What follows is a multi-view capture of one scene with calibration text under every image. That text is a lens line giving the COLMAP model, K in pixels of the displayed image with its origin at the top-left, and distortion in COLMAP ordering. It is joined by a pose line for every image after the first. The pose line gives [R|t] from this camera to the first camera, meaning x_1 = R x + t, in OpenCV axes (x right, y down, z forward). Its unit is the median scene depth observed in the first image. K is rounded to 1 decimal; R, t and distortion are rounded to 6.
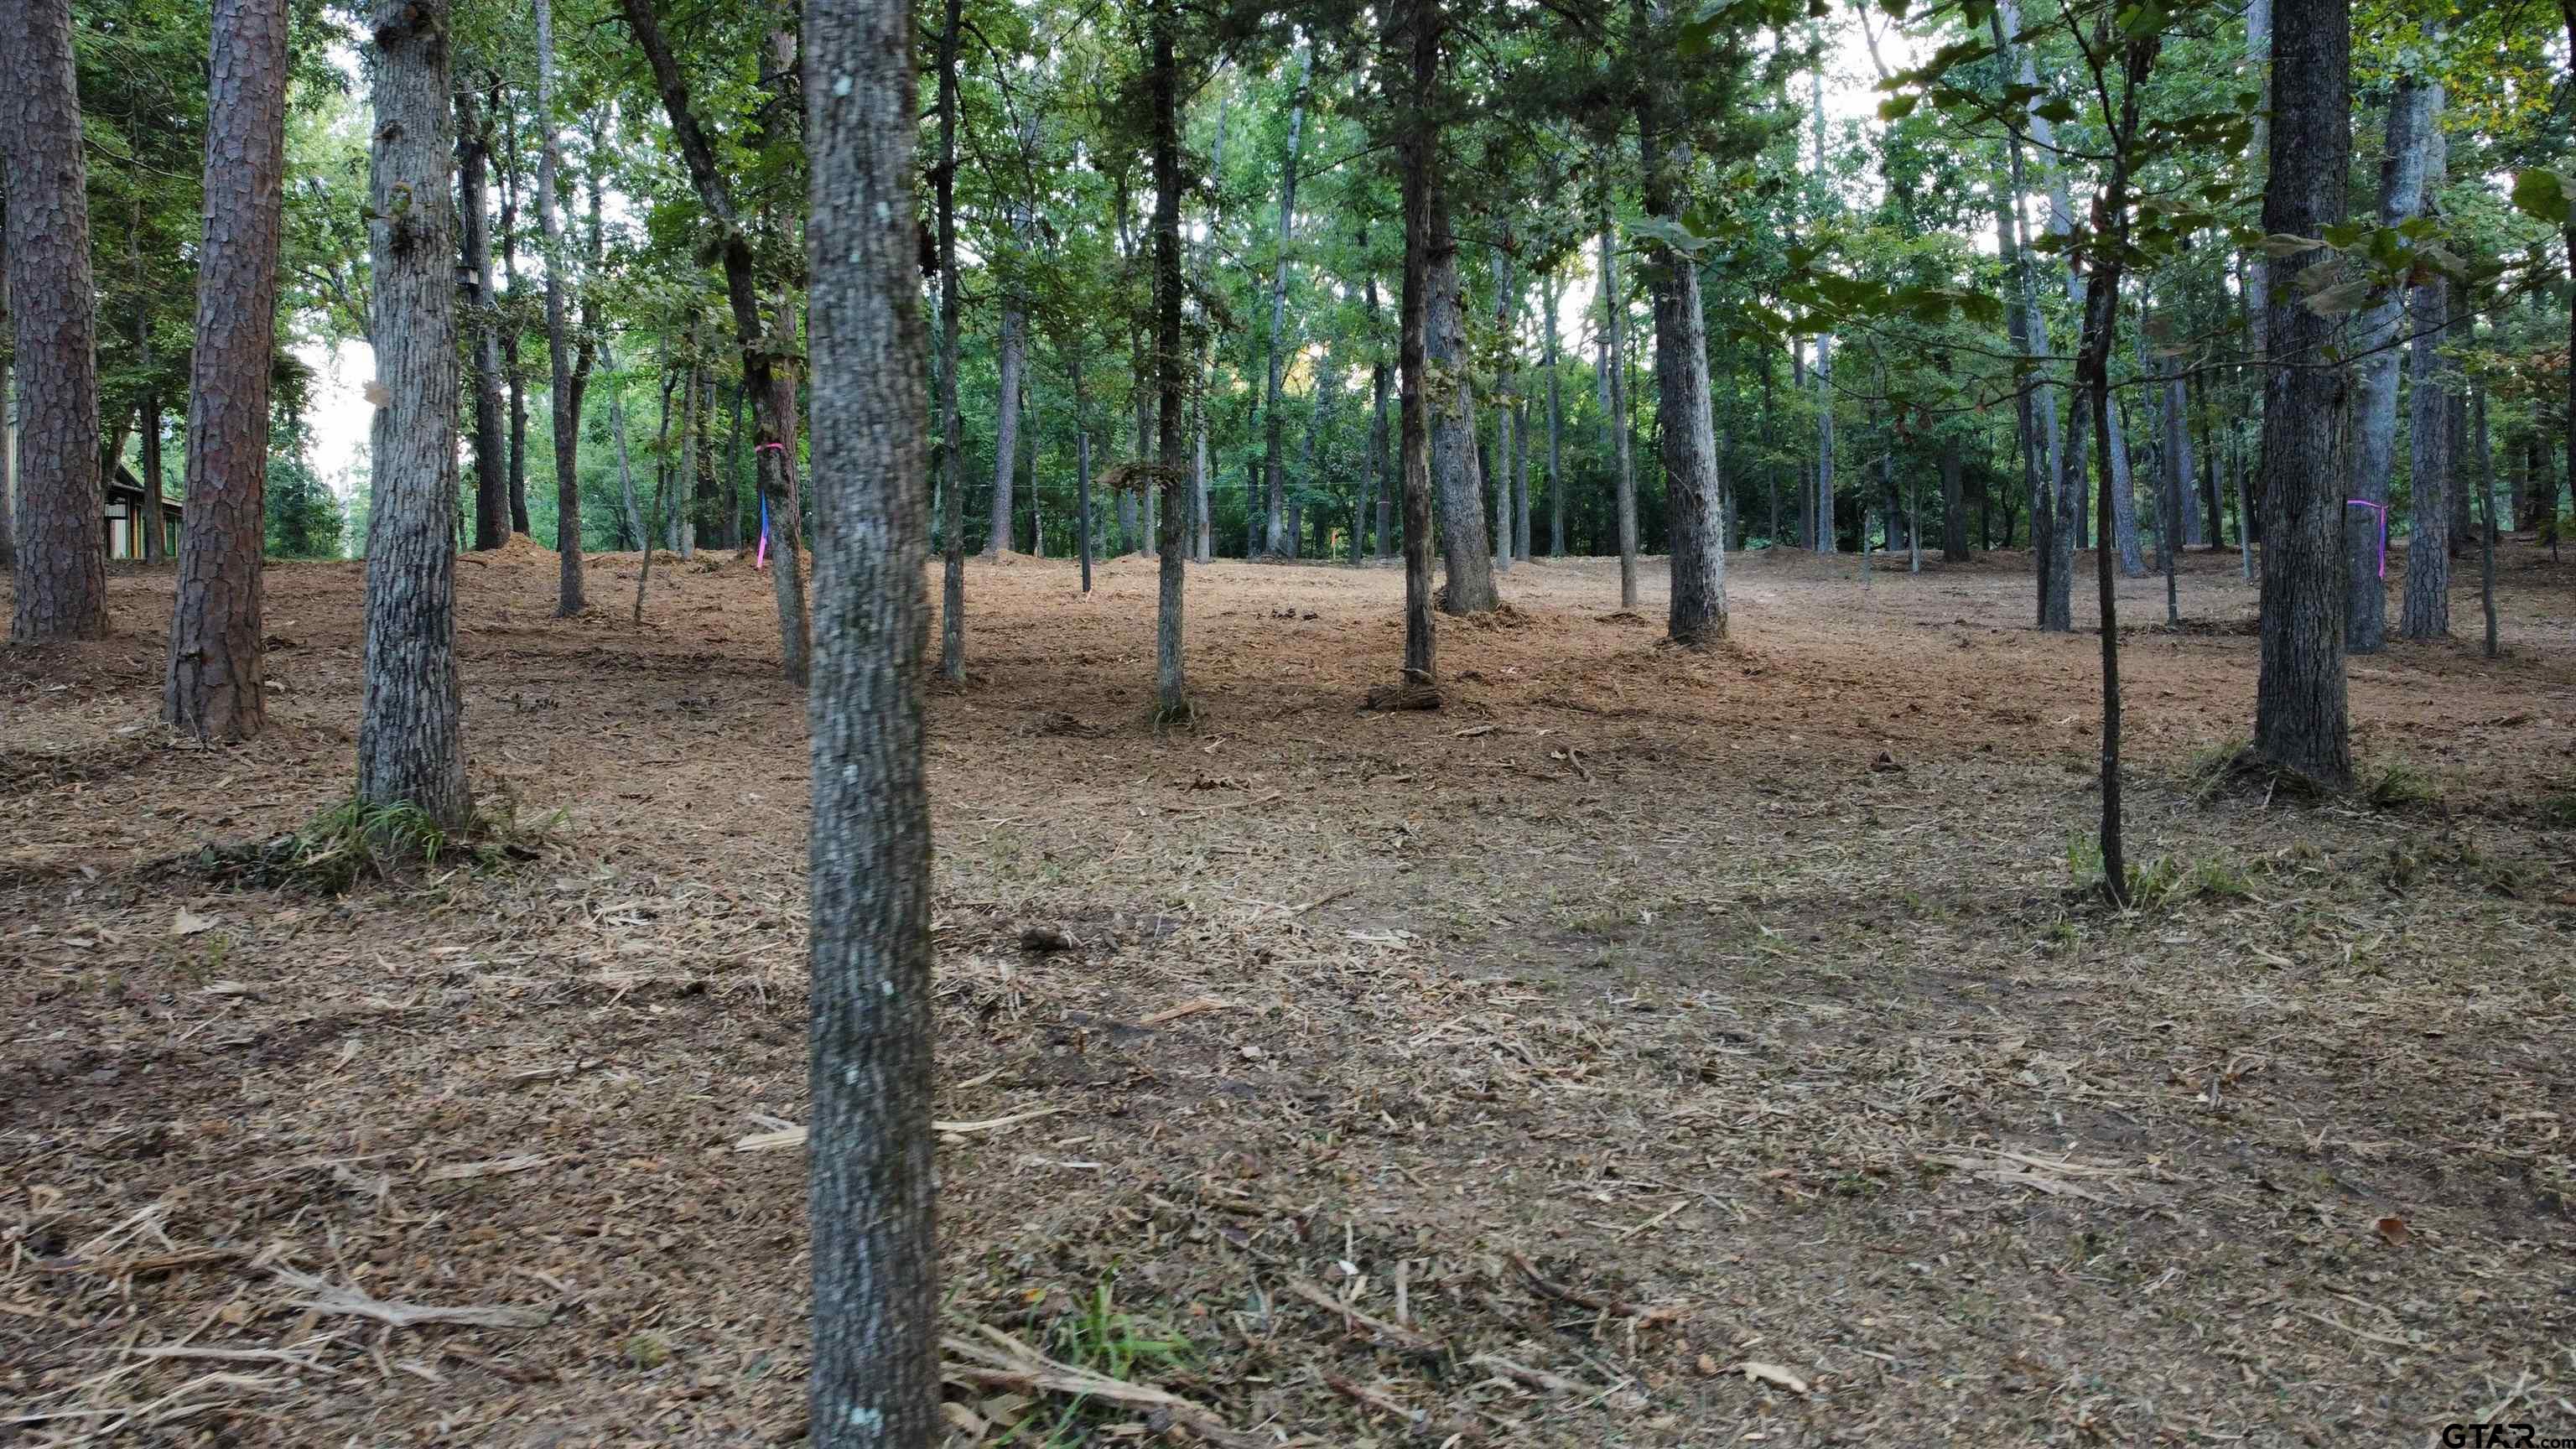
lens RADIAL K [[1923.0, 0, 1288.0], [0, 1923.0, 724.5], [0, 0, 1]] dist [-0.003561, -0.005401]
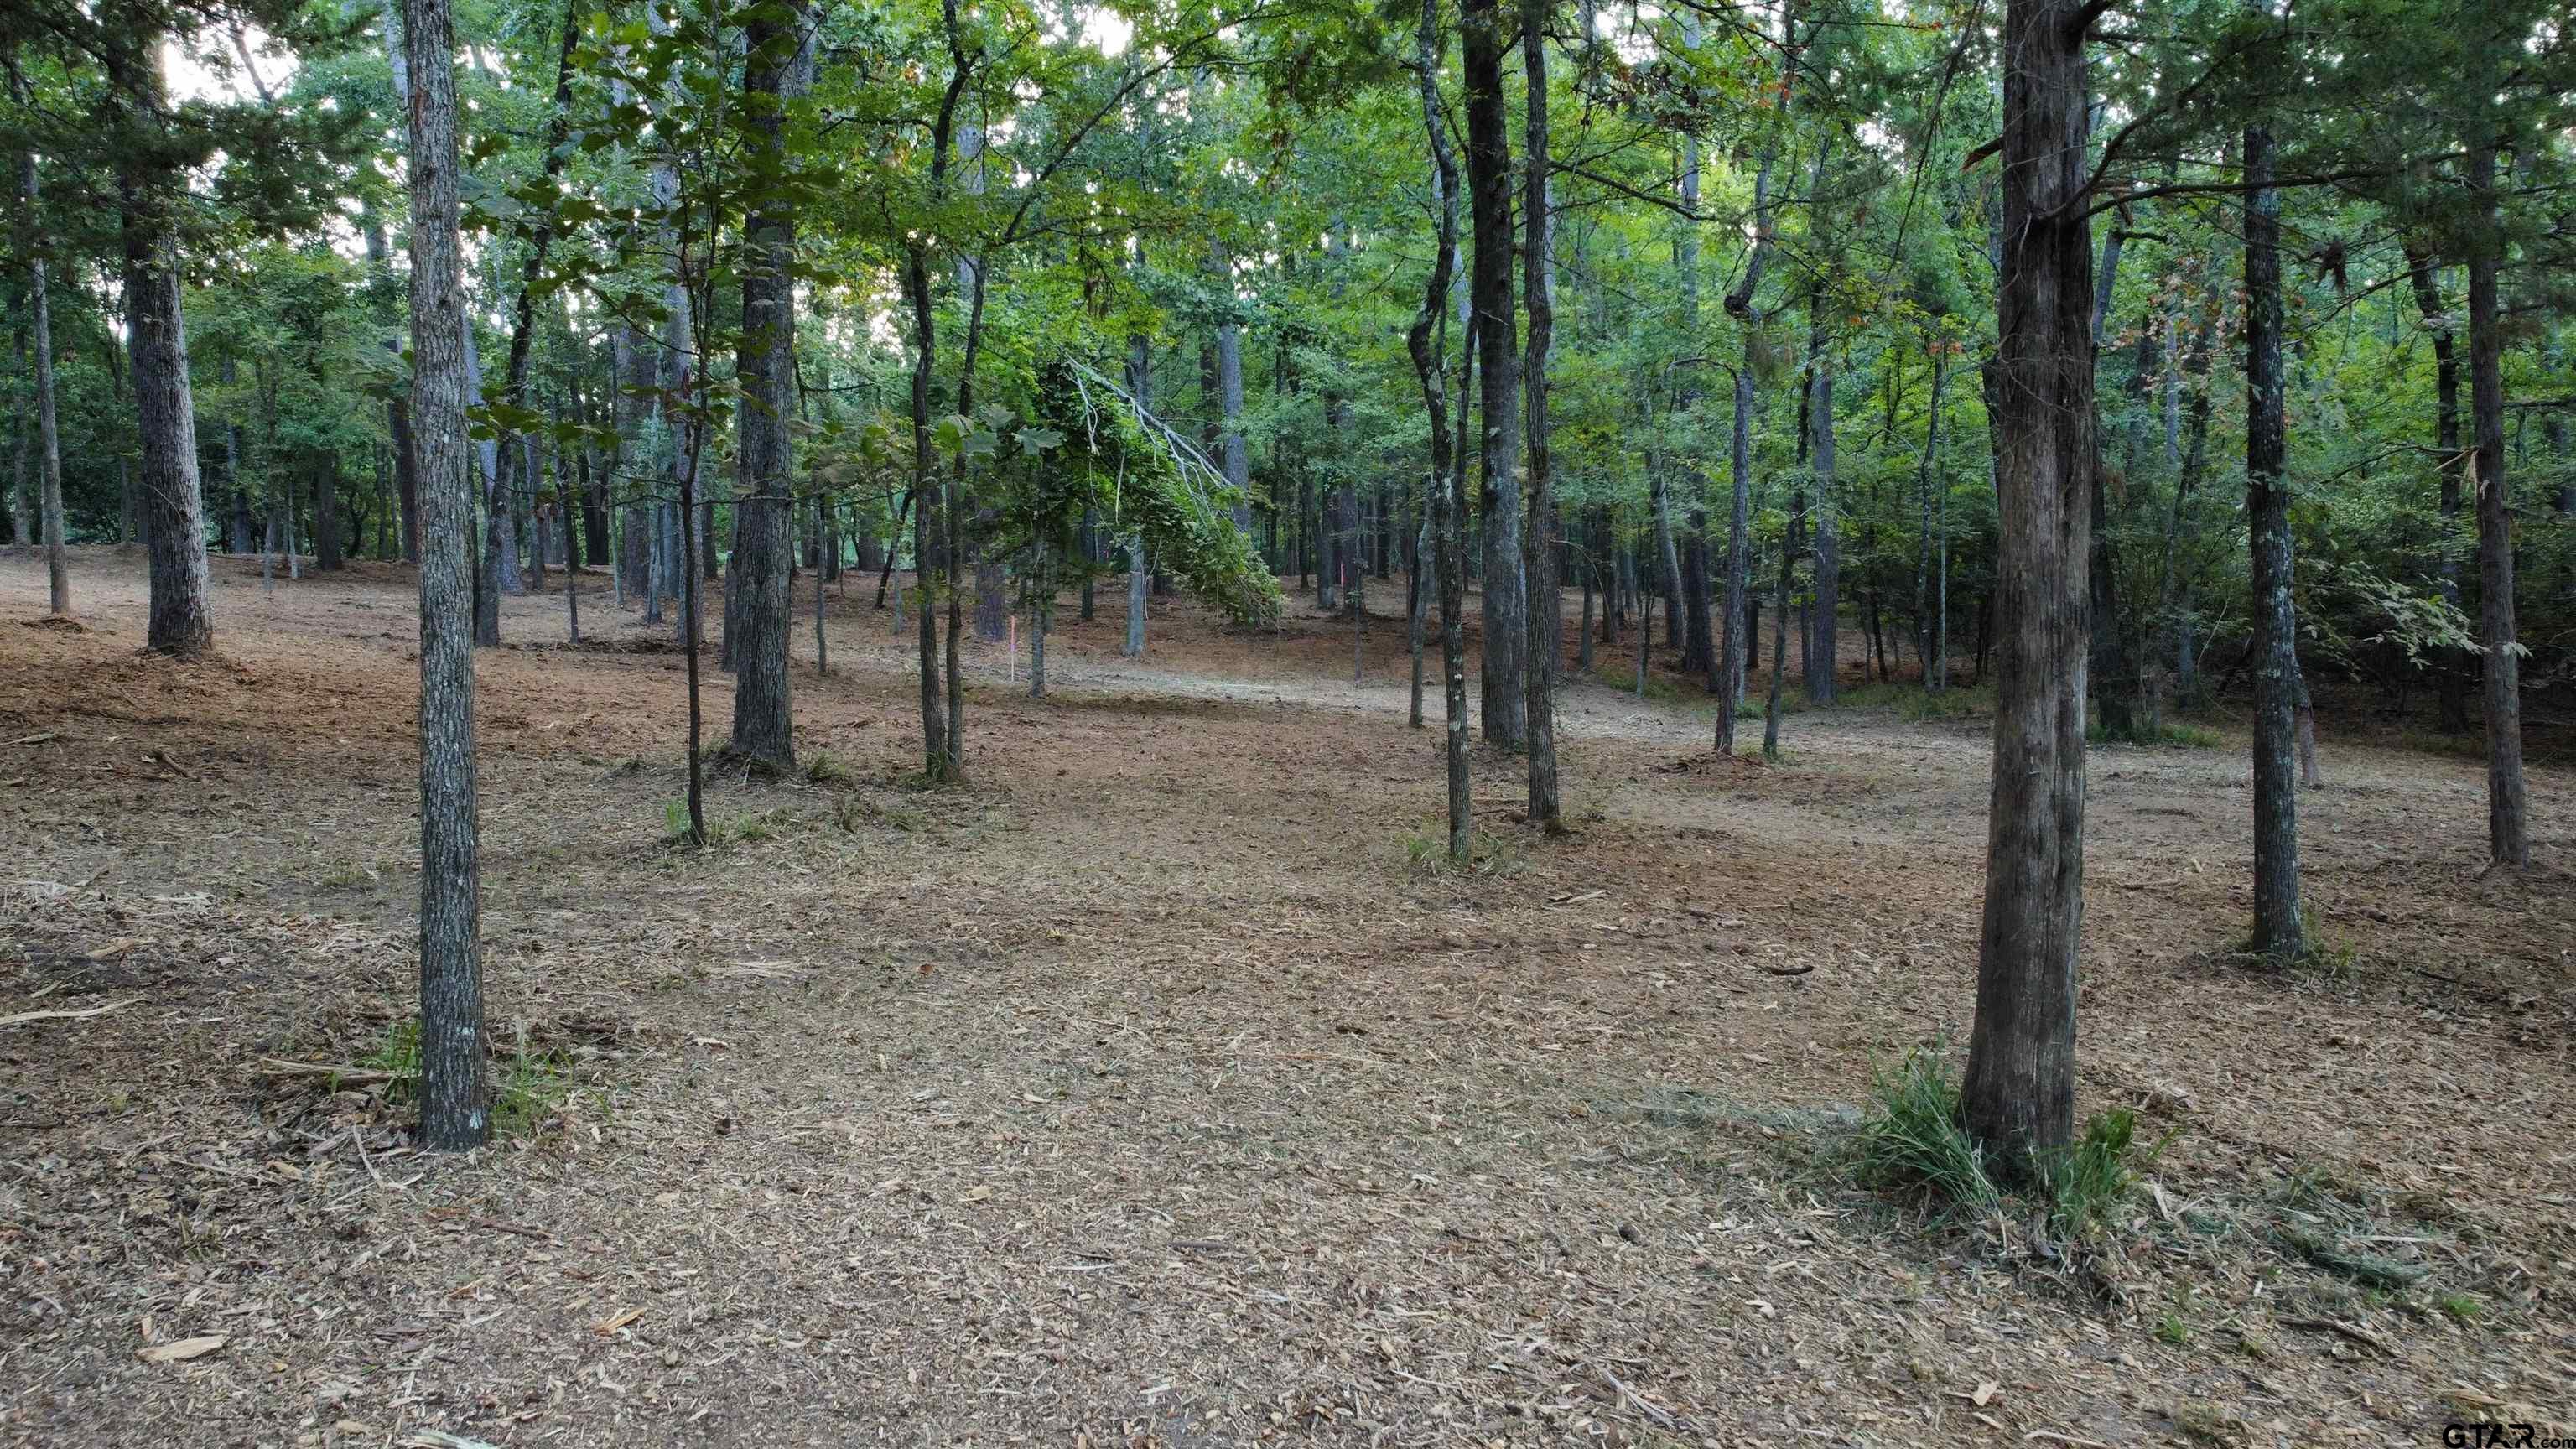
lens RADIAL K [[1923.0, 0, 1288.0], [0, 1923.0, 724.5], [0, 0, 1]] dist [-0.003561, -0.005401]
pose [[0.679168, -0.005568, 0.733962, -0.145084], [0.007973, 0.999968, 0.000207, 0.000775], [-0.733940, 0.005711, 0.679191, -0.147835]]
